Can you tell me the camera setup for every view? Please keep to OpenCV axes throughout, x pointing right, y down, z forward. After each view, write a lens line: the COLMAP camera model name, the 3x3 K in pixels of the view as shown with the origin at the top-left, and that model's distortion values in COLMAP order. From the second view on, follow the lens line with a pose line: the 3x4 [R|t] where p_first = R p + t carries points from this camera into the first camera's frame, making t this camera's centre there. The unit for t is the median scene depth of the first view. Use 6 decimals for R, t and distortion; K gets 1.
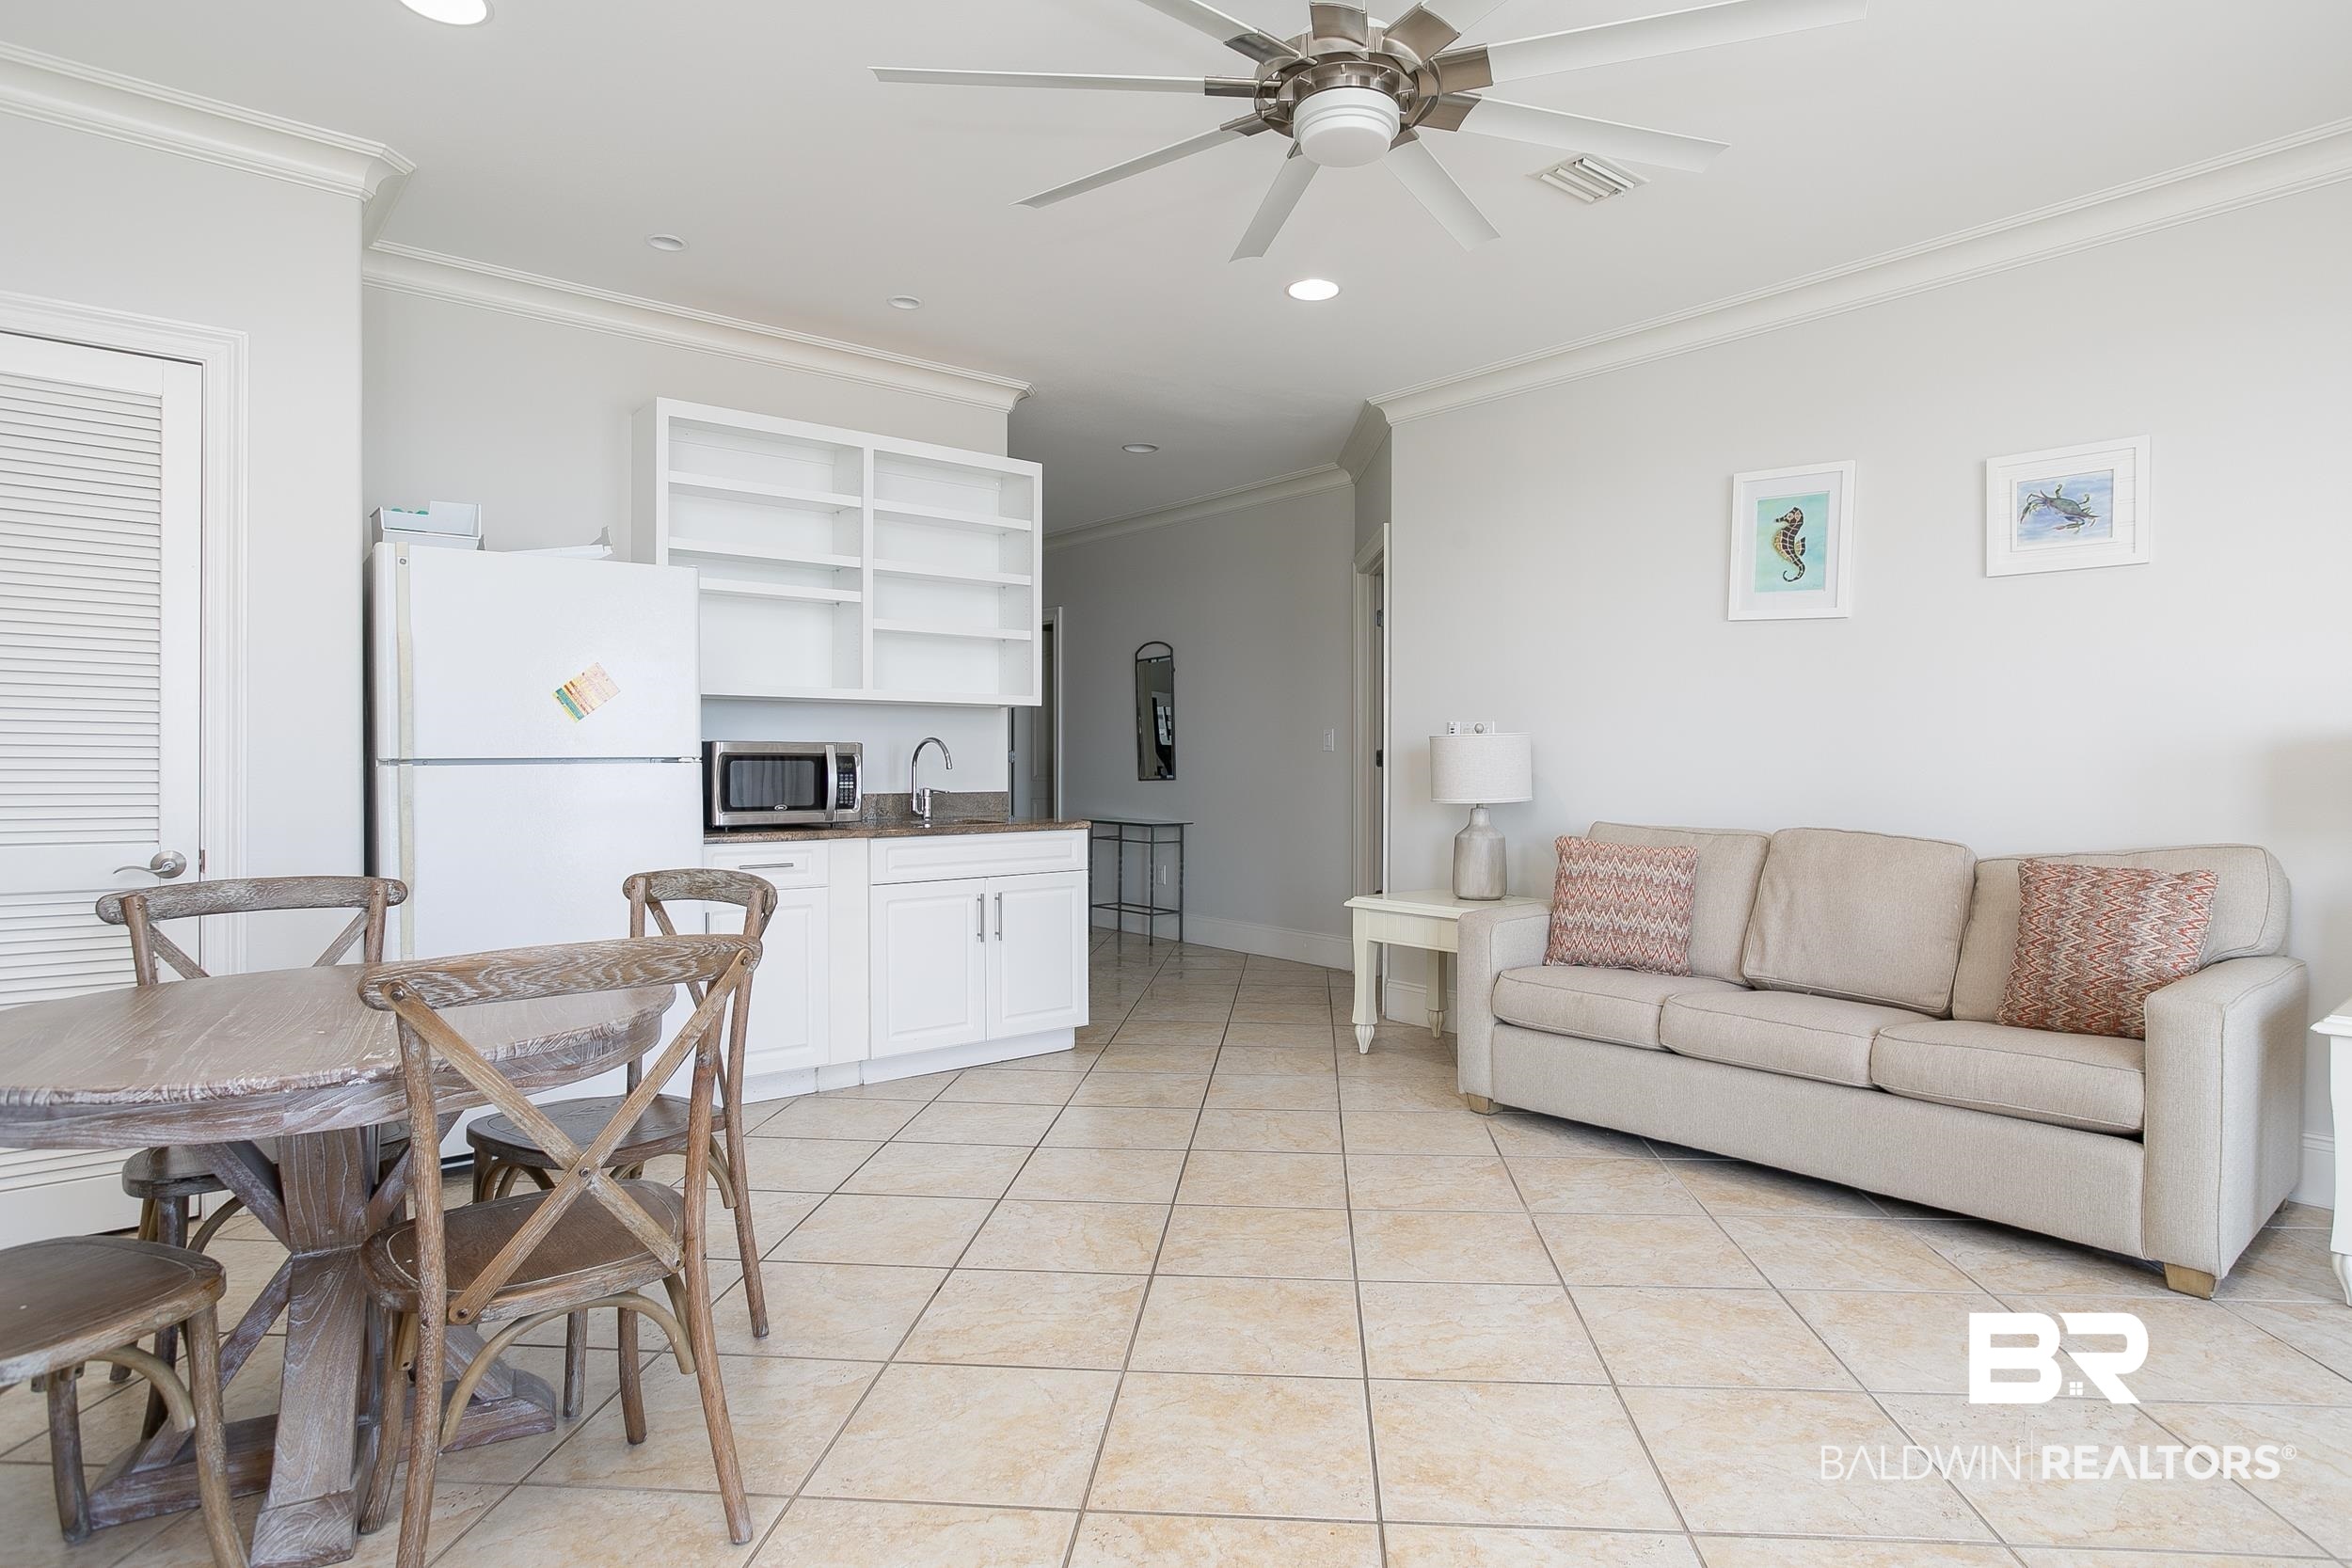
lens RADIAL K [[1299.6, 0, 1183.5], [0, 1299.6, 771.9], [0, 0, 1]] dist [-0.004568, -0.000258]
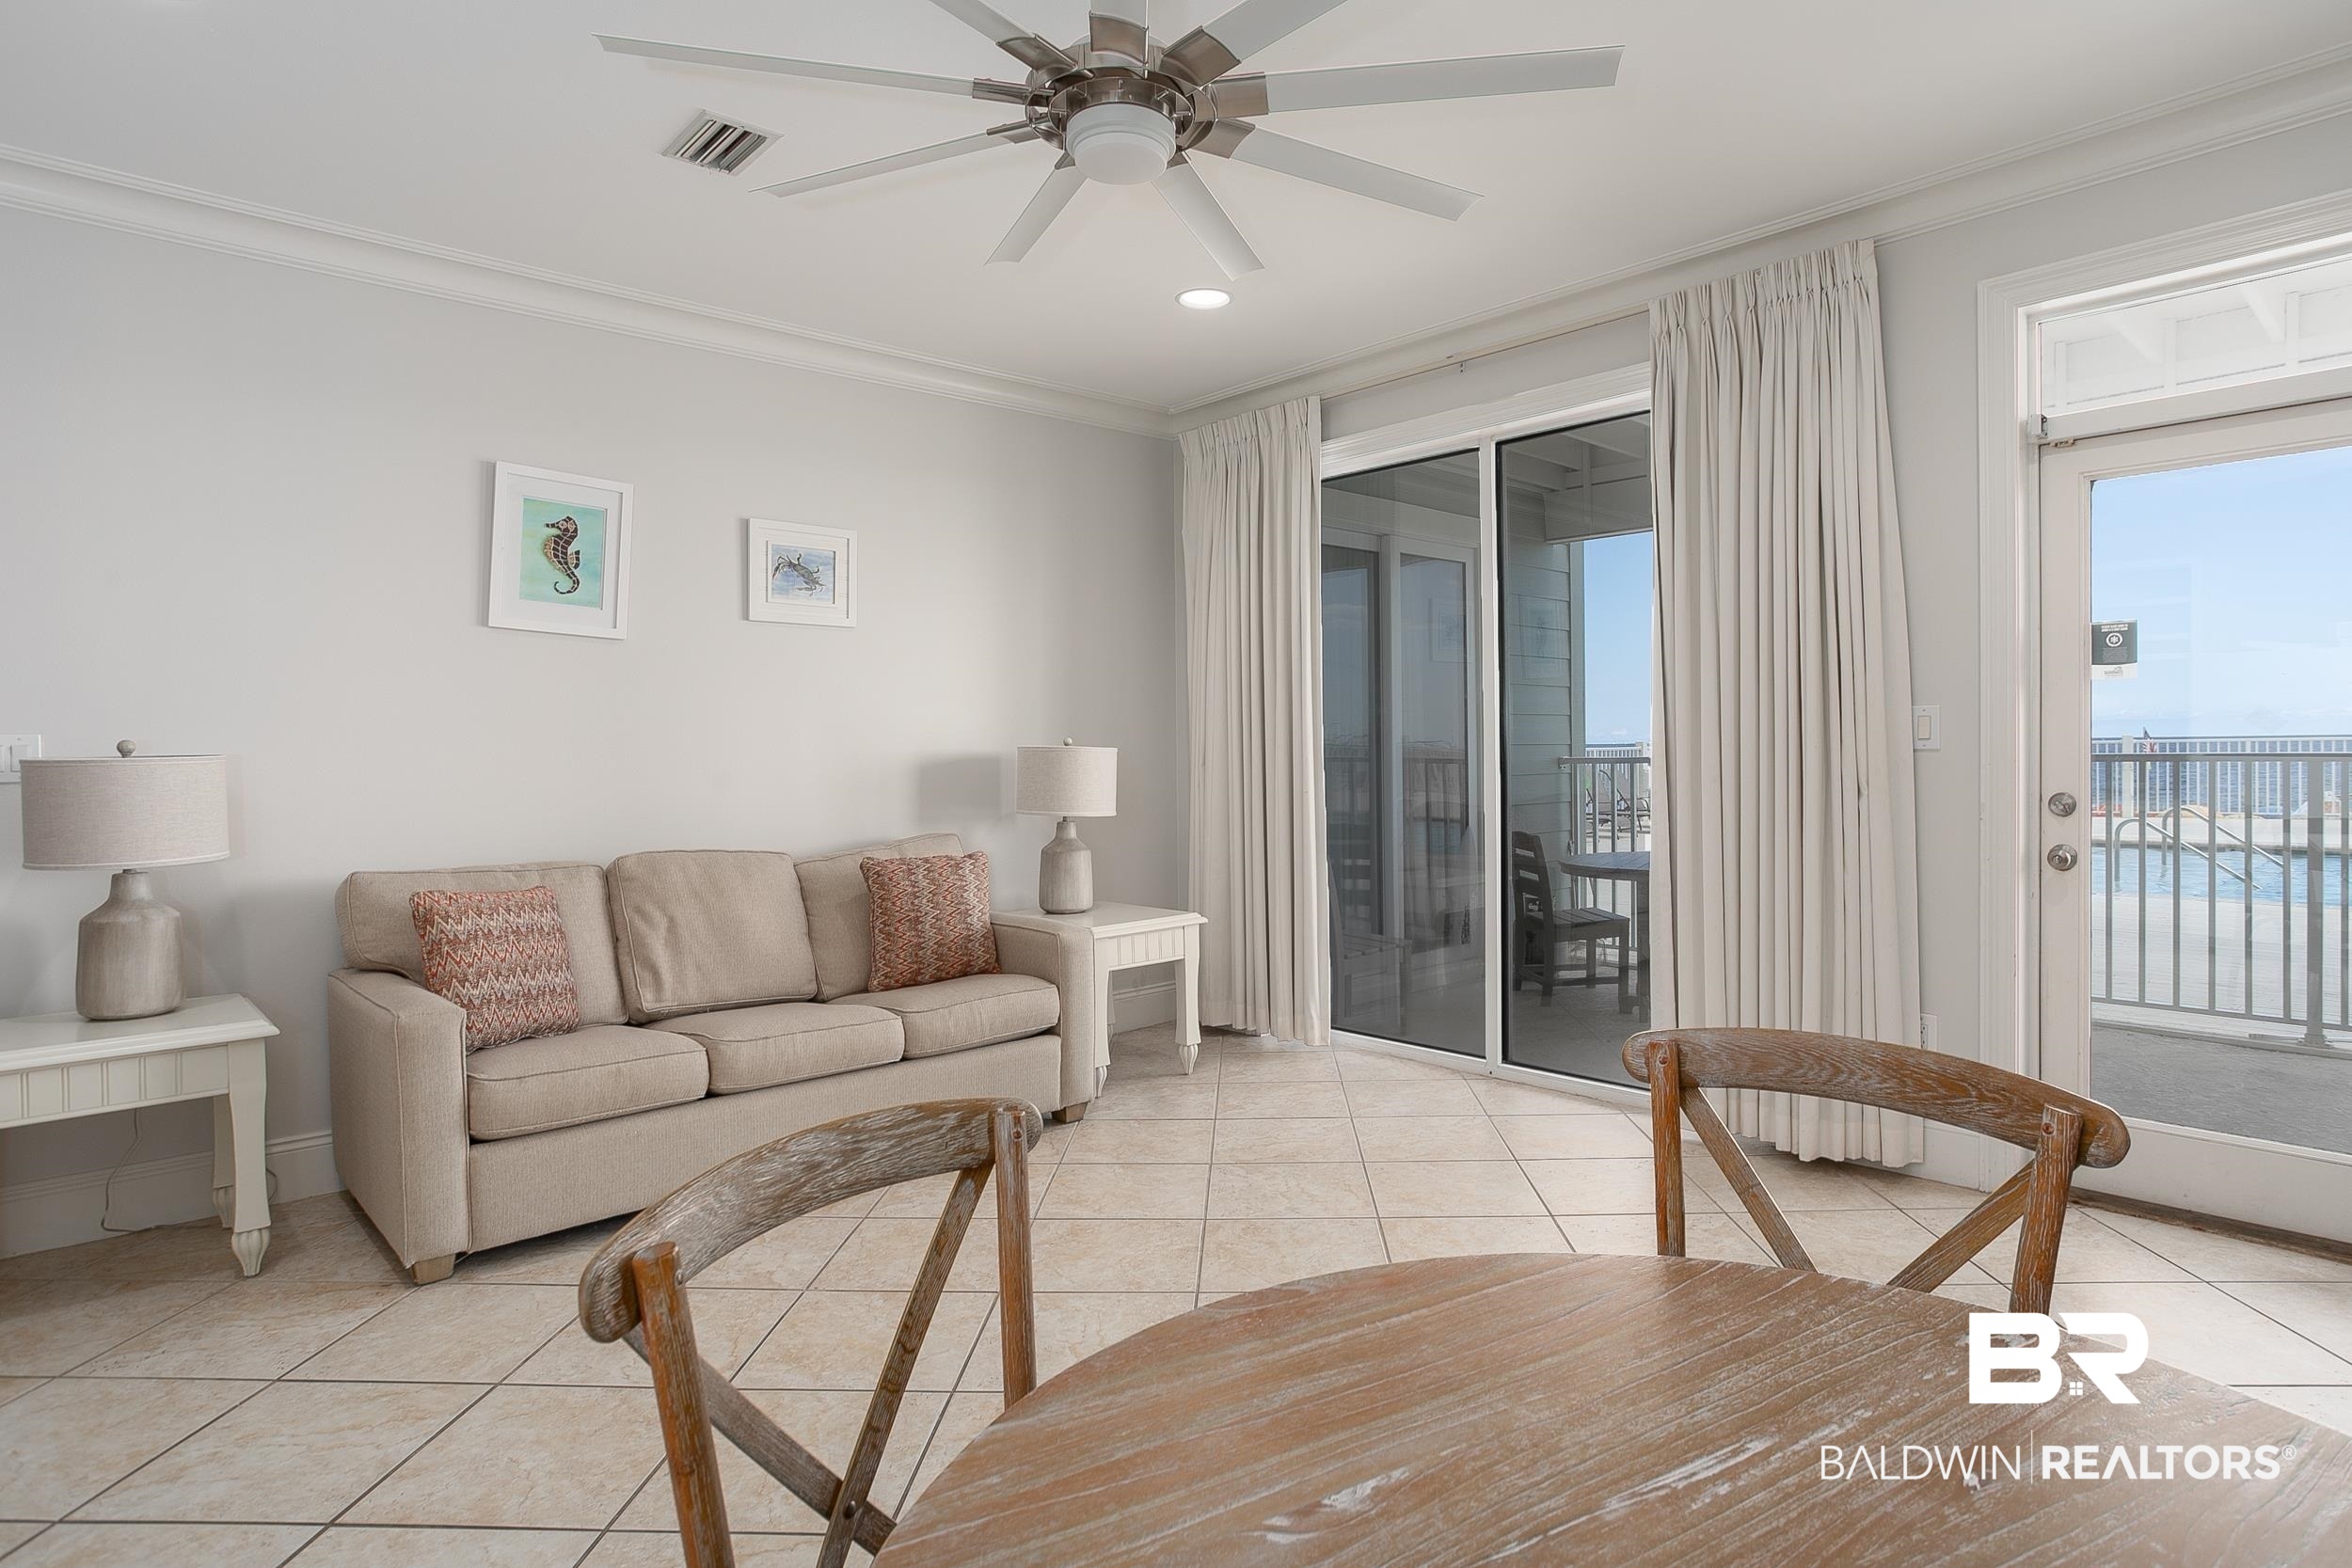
lens RADIAL K [[1299.6, 0, 1183.4], [0, 1299.6, 785.4], [0, 0, 1]] dist [-0.004568, -0.000258]
pose [[-0.029920, -0.027114, 0.999184, -0.514674], [0.022760, 0.999354, 0.027800, -0.025535], [-0.999293, 0.023574, -0.029284, 0.614016]]
